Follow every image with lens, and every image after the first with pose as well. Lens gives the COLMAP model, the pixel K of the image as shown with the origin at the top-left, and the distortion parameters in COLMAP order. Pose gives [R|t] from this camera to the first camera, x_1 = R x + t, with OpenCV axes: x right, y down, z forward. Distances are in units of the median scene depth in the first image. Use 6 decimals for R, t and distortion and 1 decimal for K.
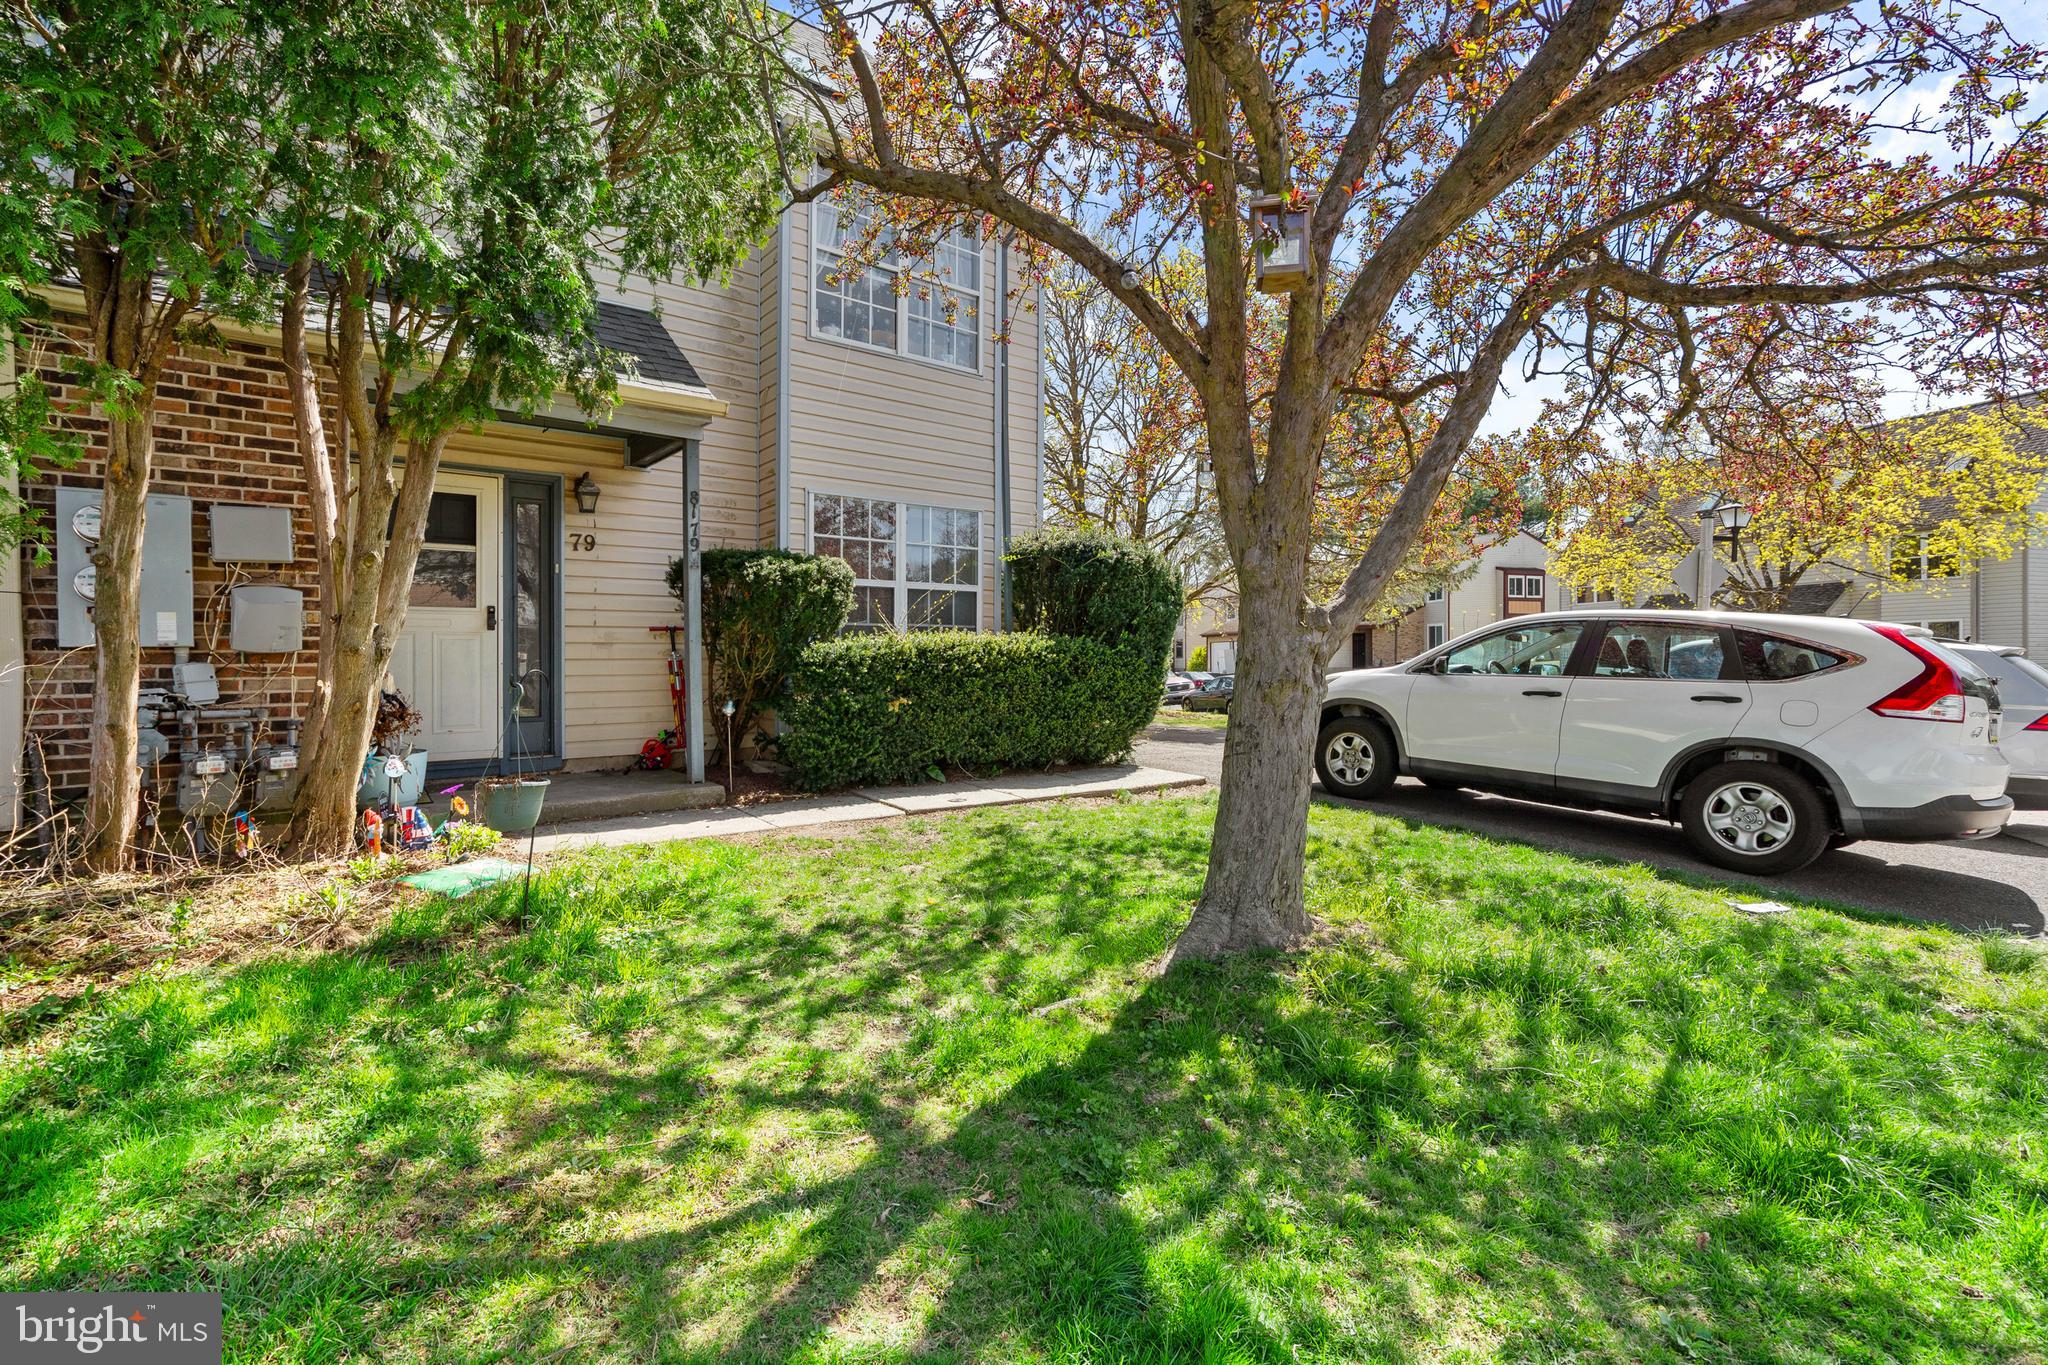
lens RADIAL K [[926.4, 0, 1020.2], [0, 926.4, 664.9], [0, 0, 1]] dist [-0.000682, 0.009217]
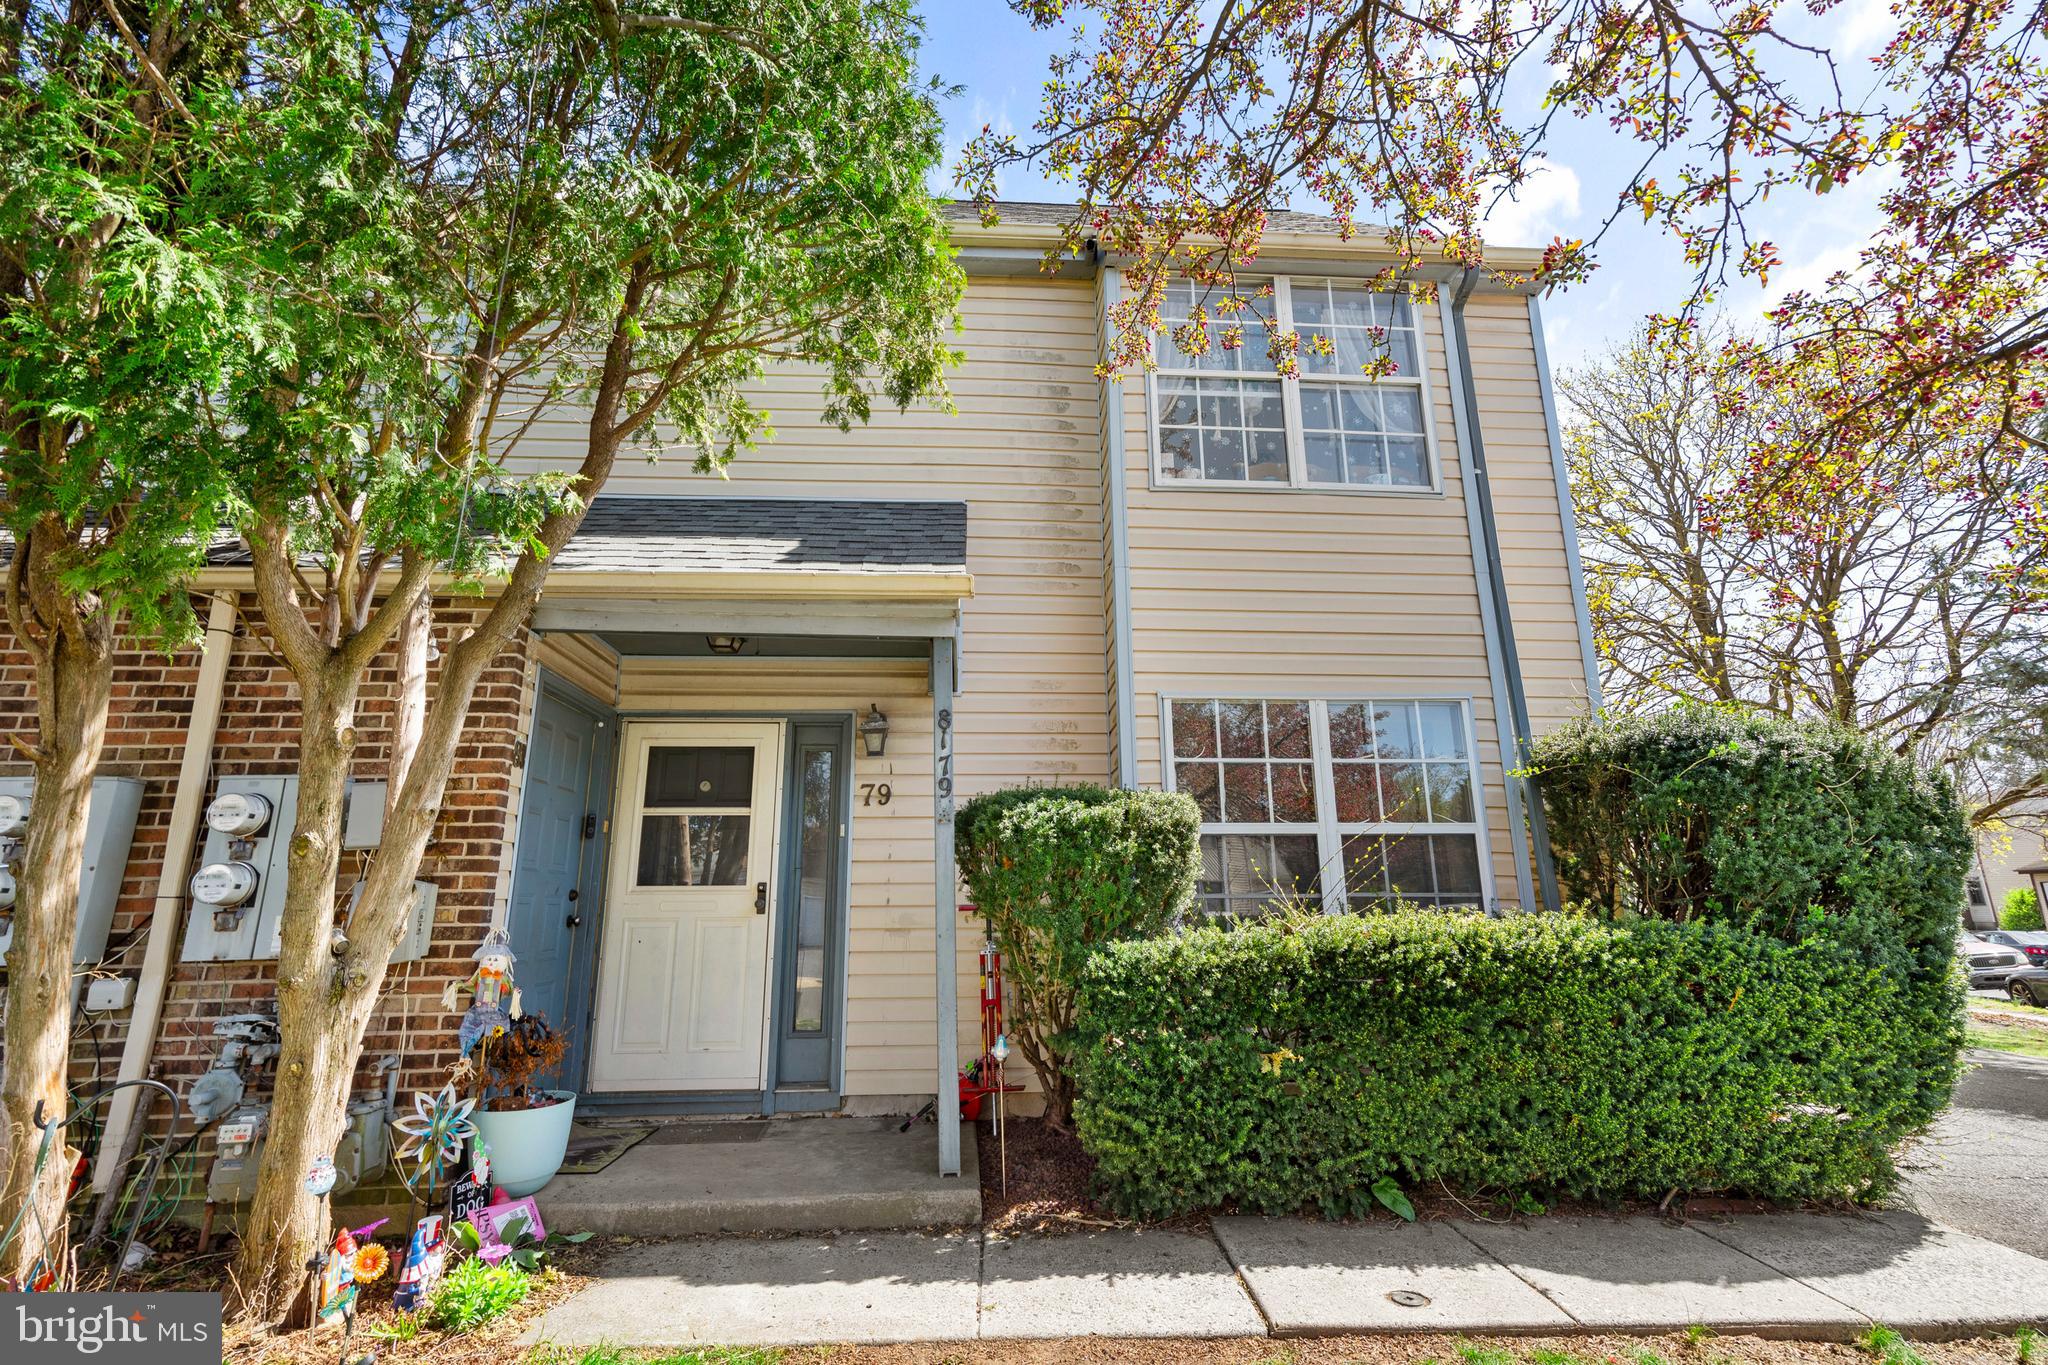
lens RADIAL K [[926.4, 0, 1020.2], [0, 926.4, 664.9], [0, 0, 1]] dist [-0.000682, 0.009217]
pose [[0.819388, -0.143105, -0.555090, 0.067556], [-0.002222, 0.967538, -0.252715, -0.038148], [0.573236, 0.208305, 0.792471, 0.396537]]
